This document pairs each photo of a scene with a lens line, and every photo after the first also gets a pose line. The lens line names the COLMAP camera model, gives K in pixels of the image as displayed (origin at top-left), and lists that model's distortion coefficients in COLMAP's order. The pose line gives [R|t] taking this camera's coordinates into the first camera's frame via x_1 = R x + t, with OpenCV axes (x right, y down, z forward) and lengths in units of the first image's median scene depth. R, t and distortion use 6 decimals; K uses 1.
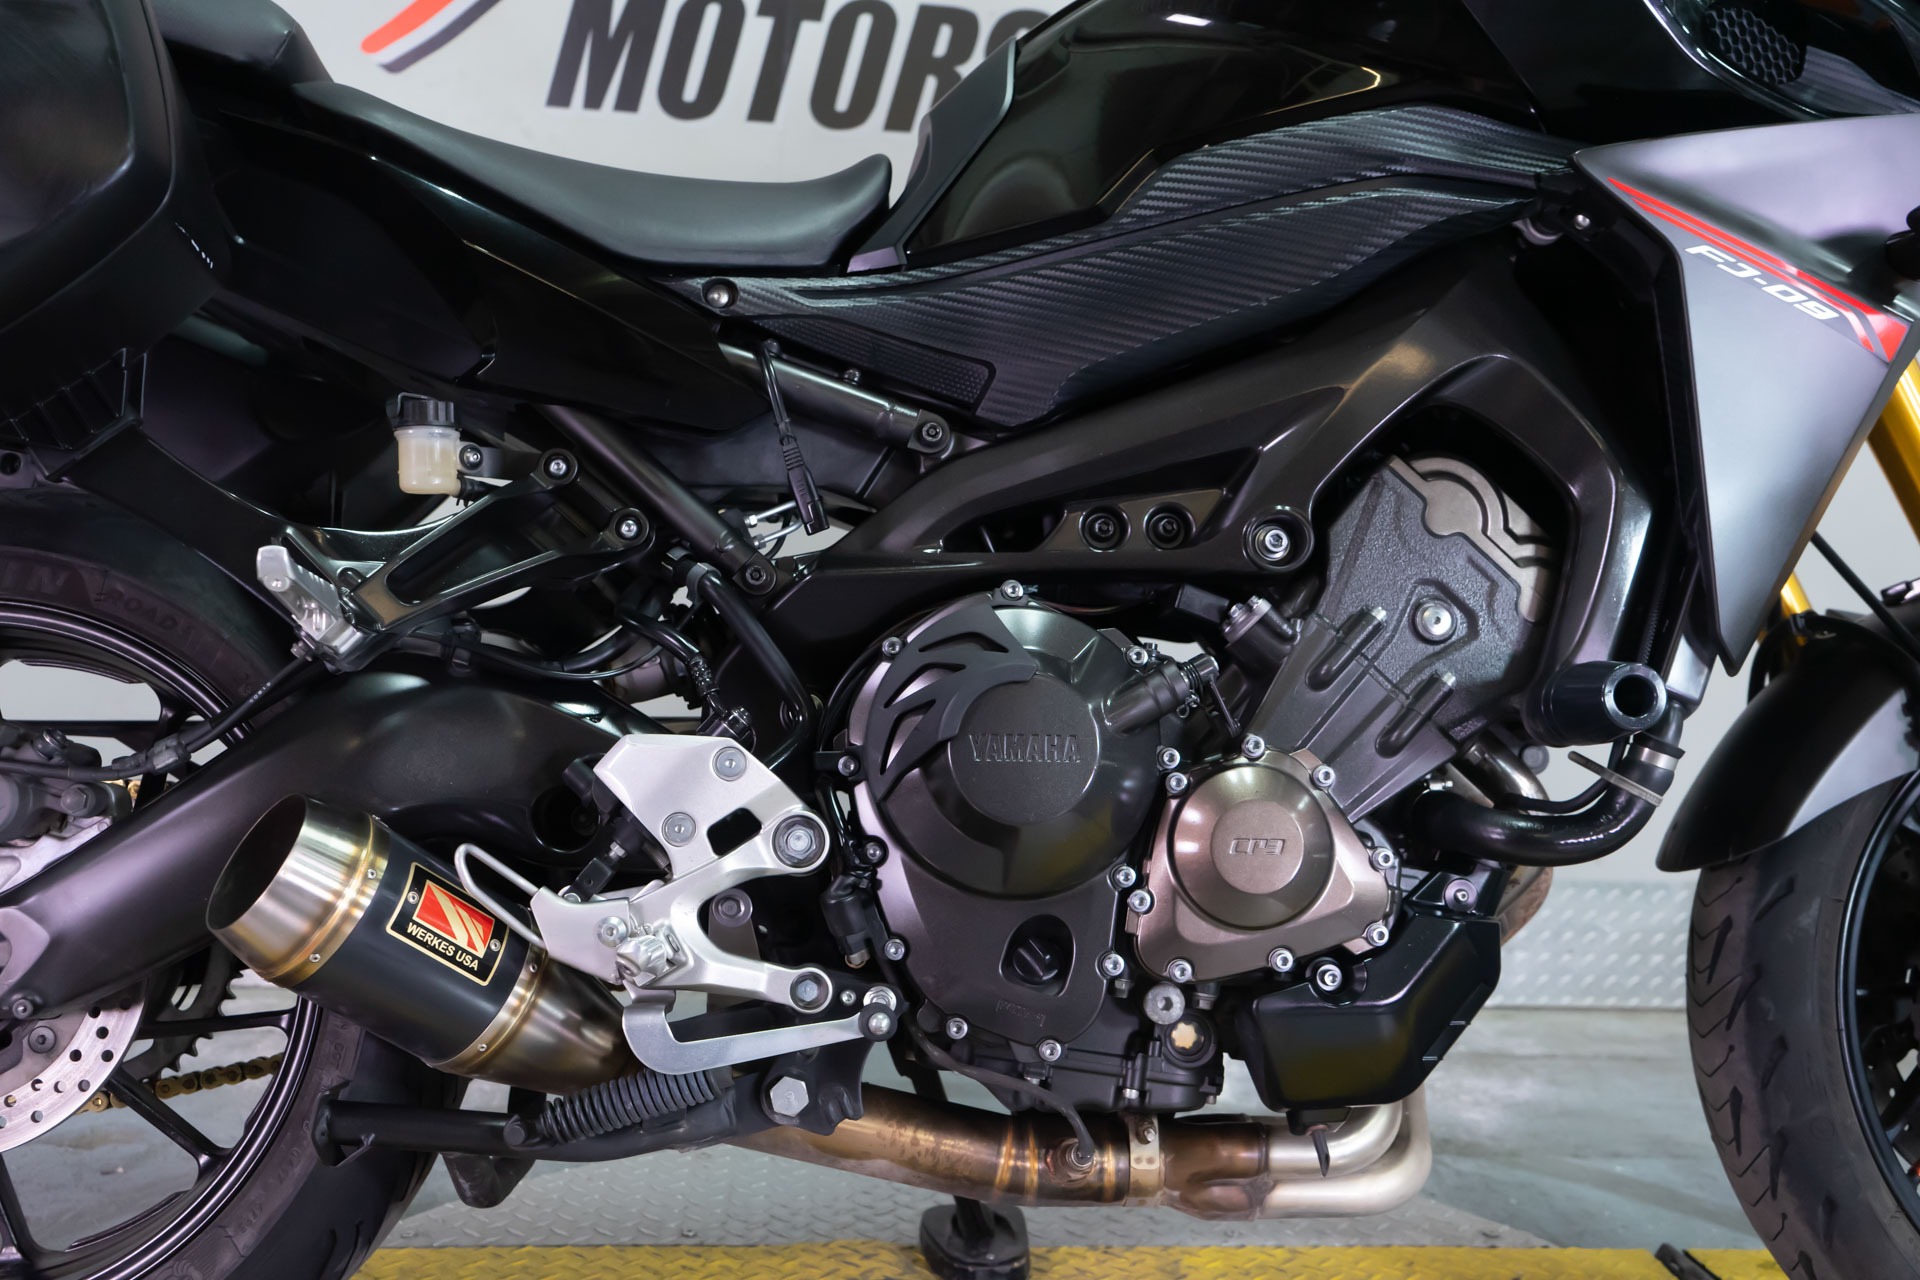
lens RADIAL K [[1798.1, 0, 960.0], [0, 1798.1, 640.0], [0, 0, 1]] dist [0.008584, 0.004662]
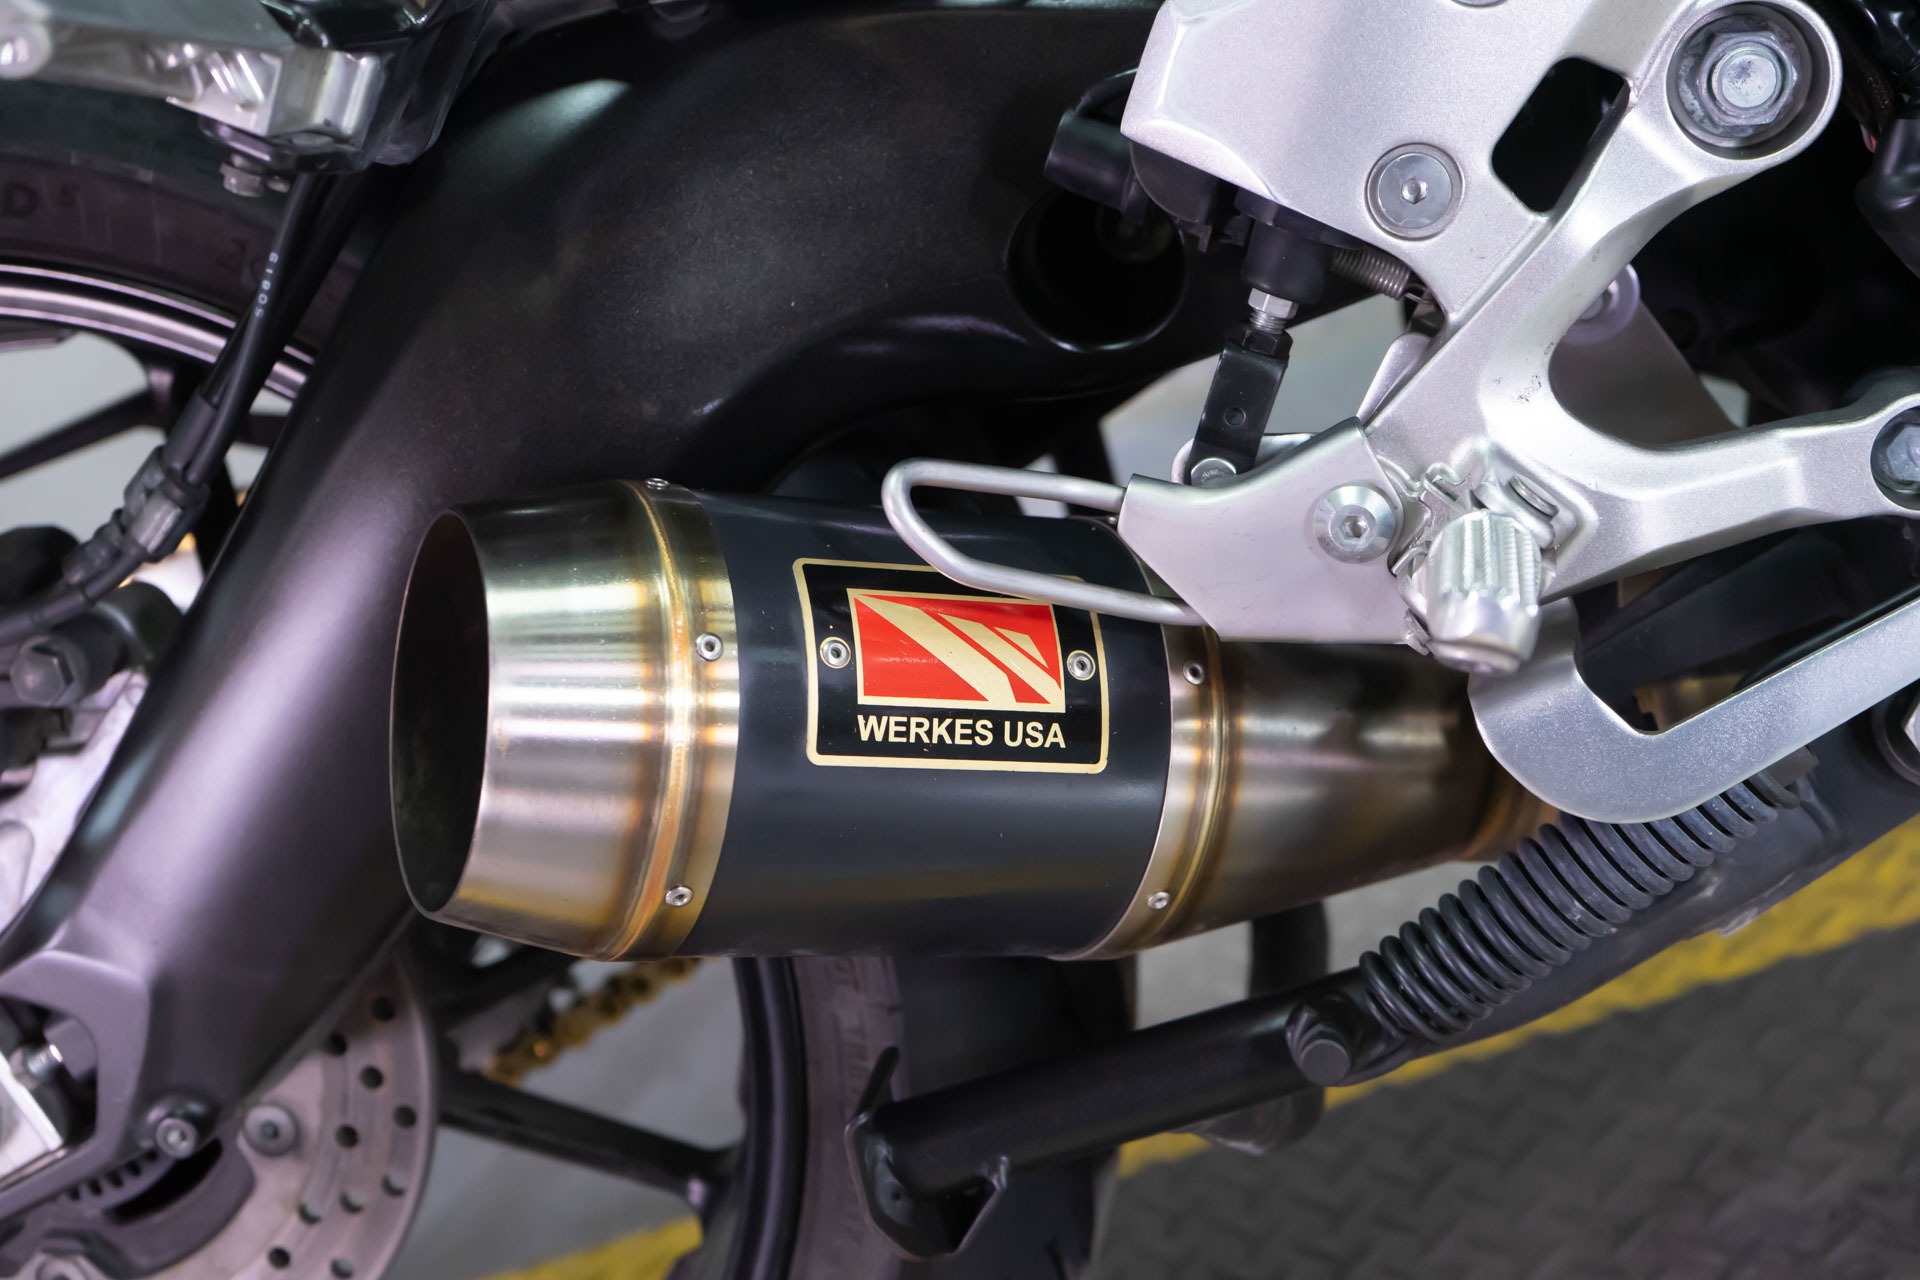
lens RADIAL K [[2657.4, 0, 960.0], [0, 2657.4, 640.0], [0, 0, 1]] dist [-0.001536, 0.068120]
pose [[0.889321, -0.339728, -0.306093, -0.109026], [0.425202, 0.860646, 0.280162, -0.002196], [0.168259, -0.379306, 0.909844, 0.493563]]
